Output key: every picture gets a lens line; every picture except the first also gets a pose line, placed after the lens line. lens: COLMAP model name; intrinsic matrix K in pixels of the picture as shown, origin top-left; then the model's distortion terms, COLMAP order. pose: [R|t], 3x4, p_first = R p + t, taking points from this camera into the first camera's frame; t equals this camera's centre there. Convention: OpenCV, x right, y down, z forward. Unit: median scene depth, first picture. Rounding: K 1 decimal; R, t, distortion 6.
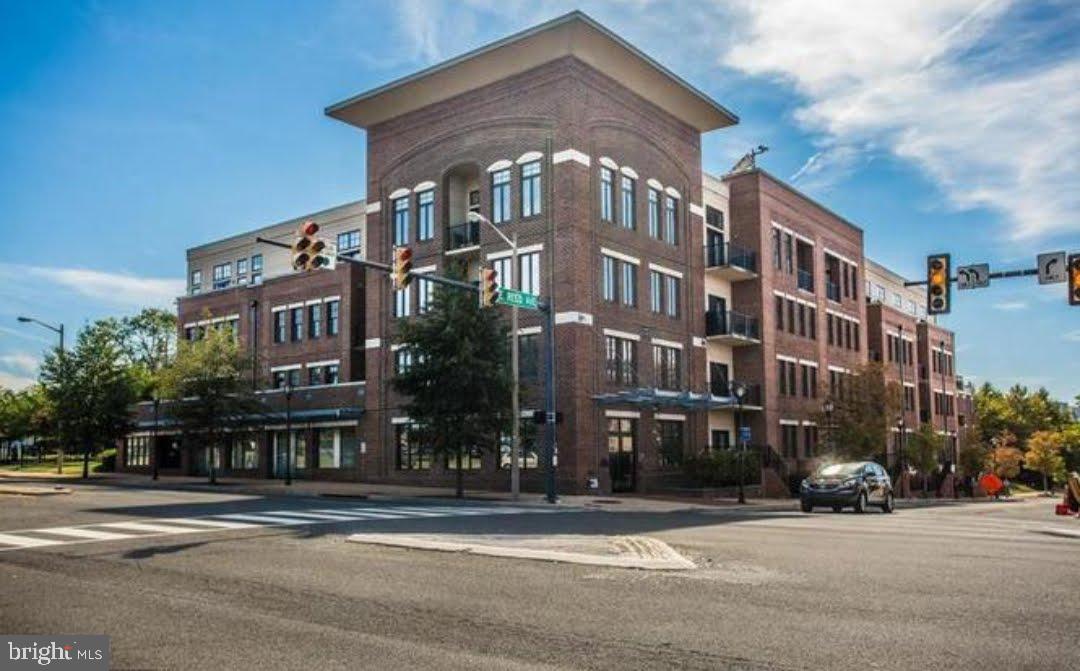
lens RADIAL K [[889.2, 0, 540.0], [0, 889.2, 335.5], [0, 0, 1]] dist [0.000288, -0.000132]
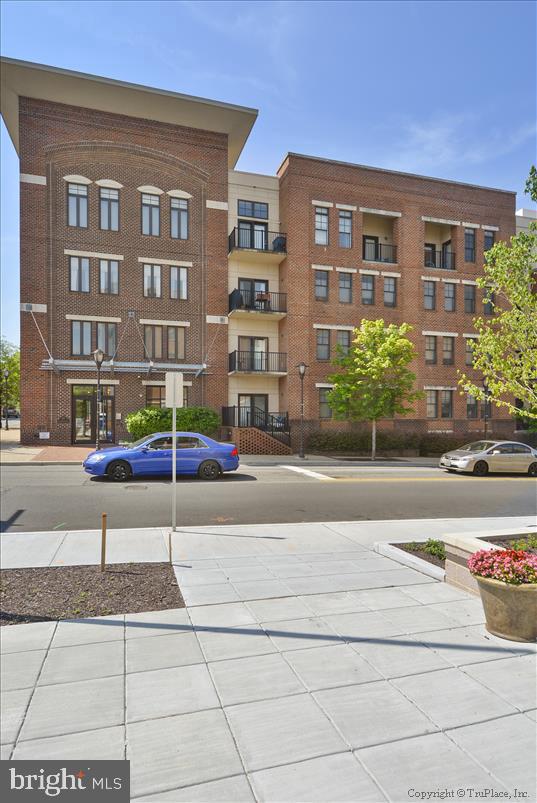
lens RADIAL K [[480.2, 0, 268.5], [0, 480.2, 401.5], [0, 0, 1]] dist [-0.000077, 0.000268]
pose [[0.824488, -0.002136, -0.565876, 0.594501], [0.069589, 0.992786, 0.097644, 0.057854], [0.561585, -0.119885, 0.818688, 0.499906]]
